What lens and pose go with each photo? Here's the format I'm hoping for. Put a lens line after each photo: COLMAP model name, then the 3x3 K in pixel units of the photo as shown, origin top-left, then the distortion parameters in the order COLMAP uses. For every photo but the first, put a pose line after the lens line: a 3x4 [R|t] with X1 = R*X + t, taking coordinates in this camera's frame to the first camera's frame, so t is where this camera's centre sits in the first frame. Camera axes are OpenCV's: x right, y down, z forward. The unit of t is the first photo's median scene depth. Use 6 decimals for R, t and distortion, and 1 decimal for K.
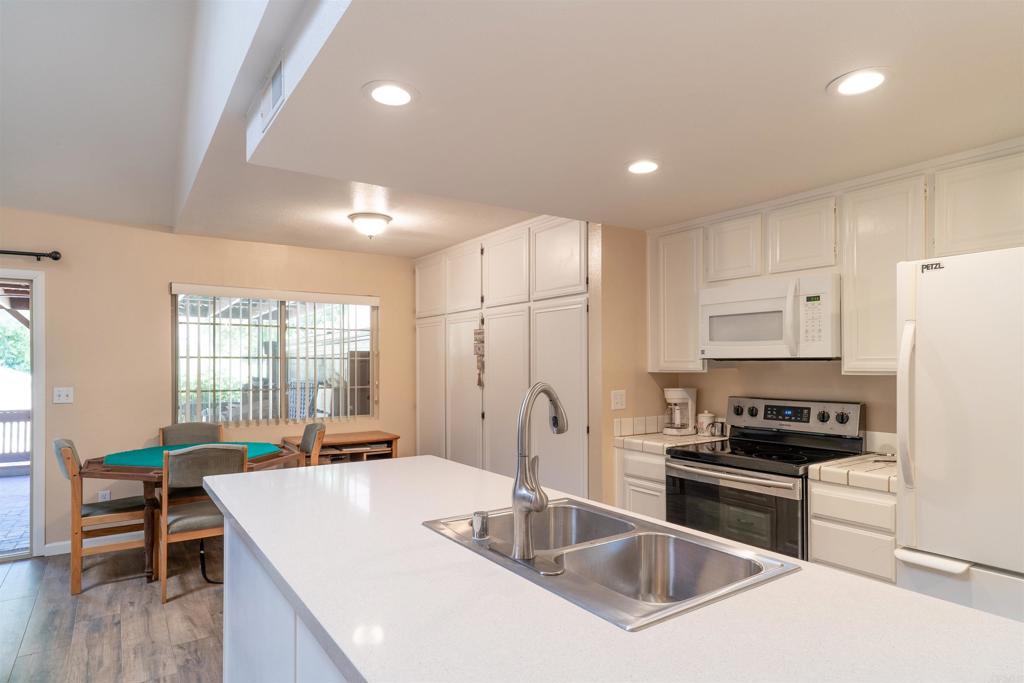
lens RADIAL K [[582.6, 0, 513.0], [0, 582.6, 359.4], [0, 0, 1]] dist [-0.001256, -0.000519]
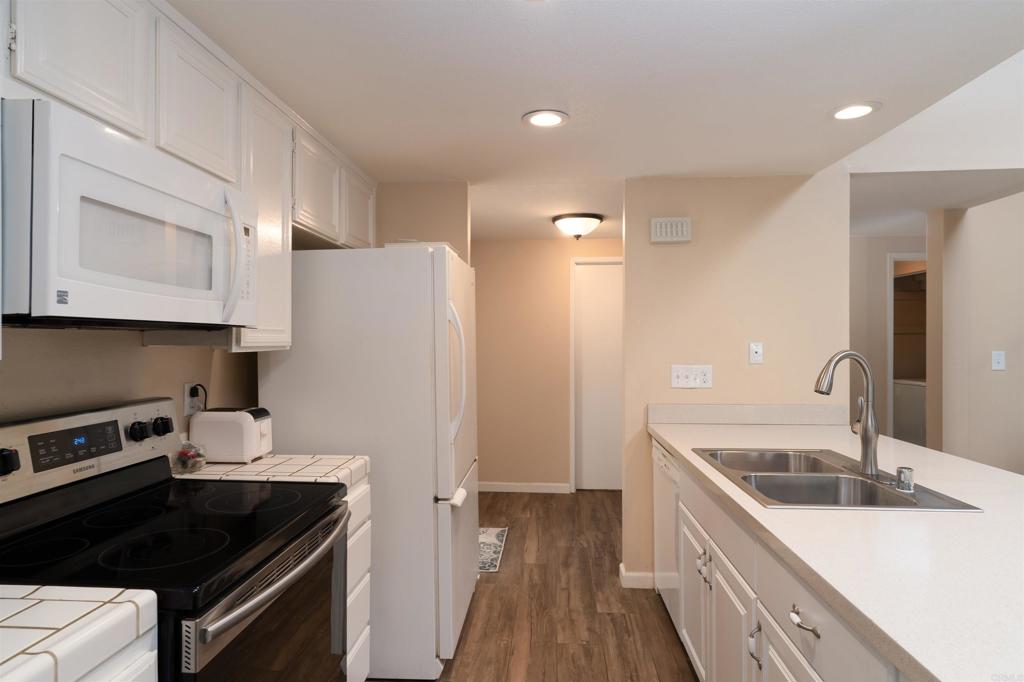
lens RADIAL K [[582.6, 0, 517.3], [0, 582.6, 339.9], [0, 0, 1]] dist [-0.001256, -0.000519]
pose [[-0.794457, 0.001125, 0.607320, -0.077007], [-0.004360, 0.999962, -0.007556, 0.012818], [-0.607305, -0.008651, -0.794422, 1.097333]]
